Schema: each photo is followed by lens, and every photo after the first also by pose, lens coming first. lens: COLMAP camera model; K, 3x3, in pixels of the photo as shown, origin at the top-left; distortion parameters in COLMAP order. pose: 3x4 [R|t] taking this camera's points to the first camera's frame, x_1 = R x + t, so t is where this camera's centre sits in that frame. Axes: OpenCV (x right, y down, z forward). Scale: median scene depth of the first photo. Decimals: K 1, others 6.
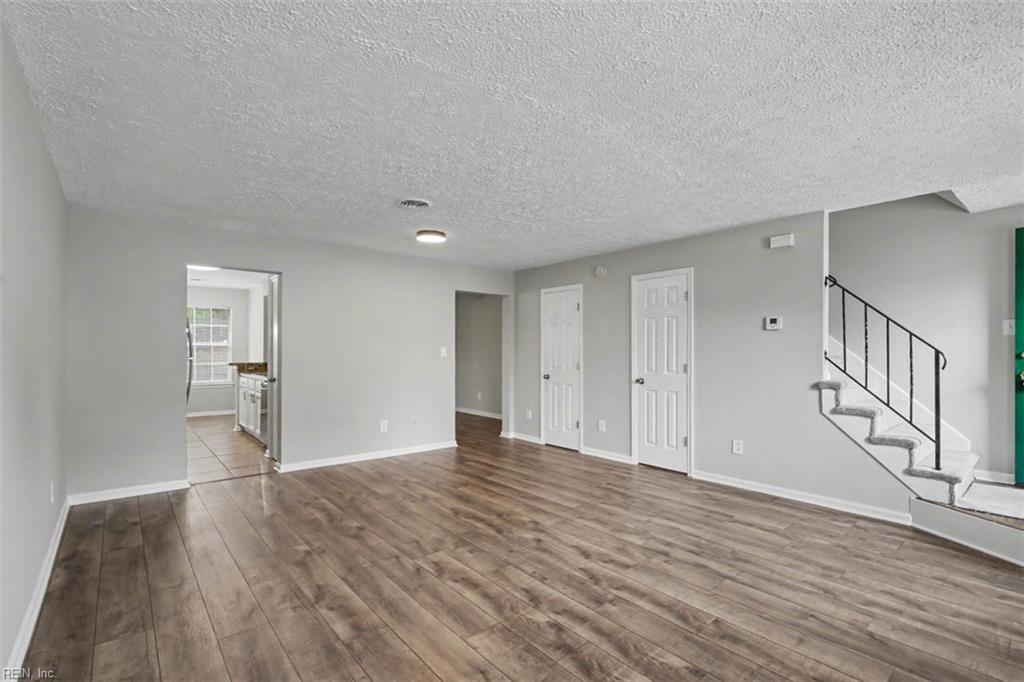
lens RADIAL K [[469.3, 0, 512.4], [0, 469.3, 349.8], [0, 0, 1]] dist [-0.000134, 0.000032]
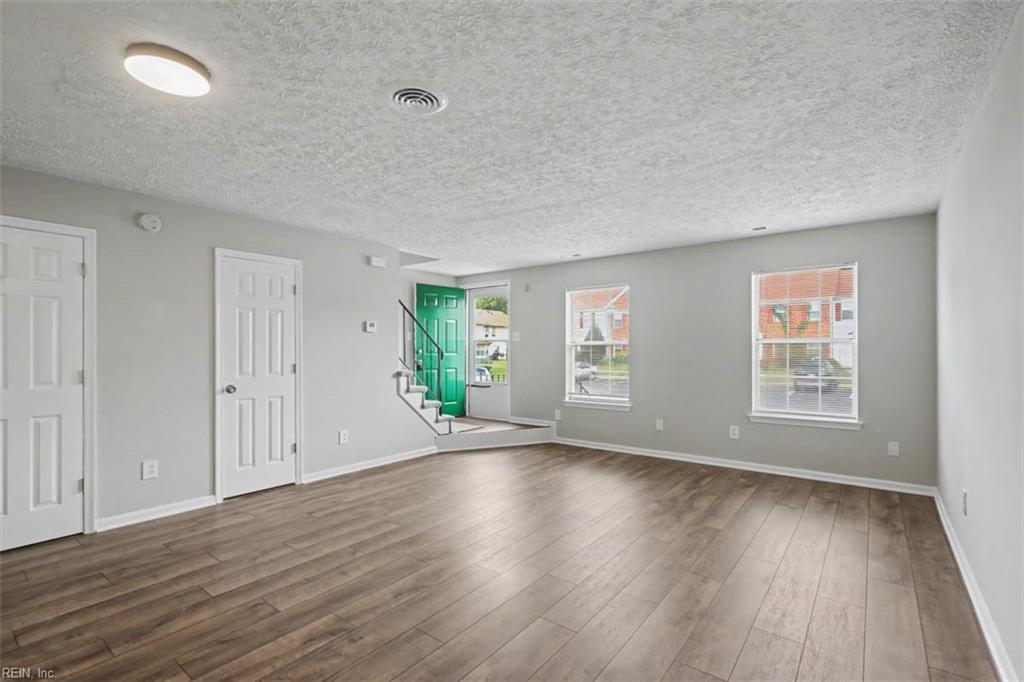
lens RADIAL K [[469.3, 0, 512.4], [0, 469.3, 349.8], [0, 0, 1]] dist [-0.000134, 0.000032]
pose [[-0.207196, 0.000027, 0.978300, -0.871727], [0.001237, 0.999999, 0.000235, 0.004223], [-0.978299, 0.001259, -0.207196, 1.087339]]
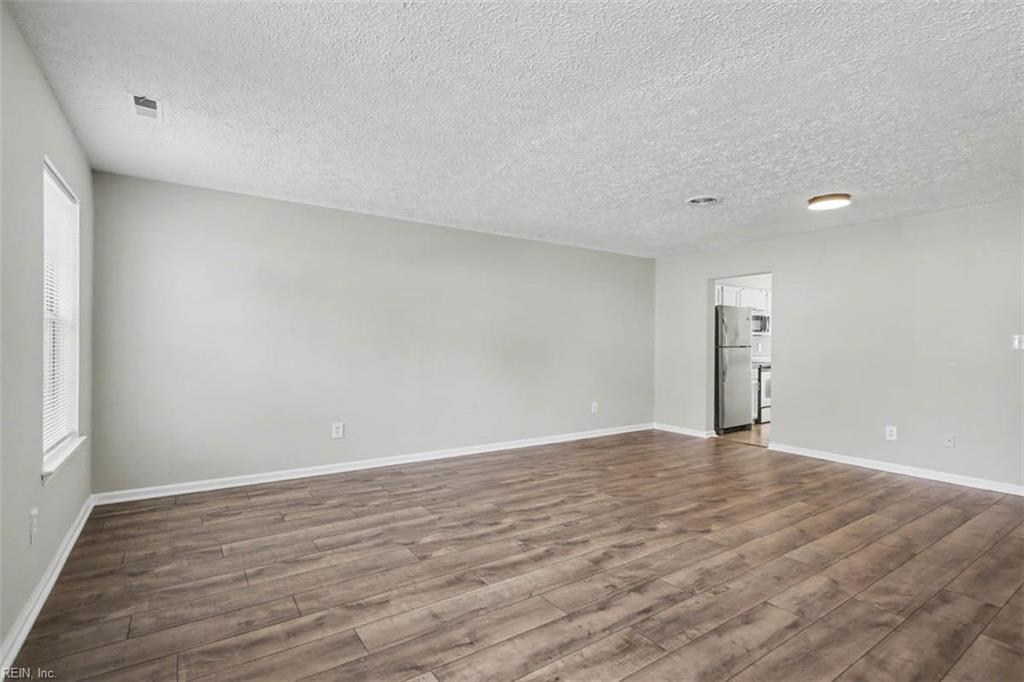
lens RADIAL K [[486.2, 0, 518.5], [0, 486.2, 351.4], [0, 0, 1]] dist [0.000022, -0.000030]
pose [[-0.094815, 0.011158, -0.995432, 0.955200], [-0.006001, 0.999913, 0.011779, 0.040770], [0.995477, 0.007090, -0.094740, 0.761341]]
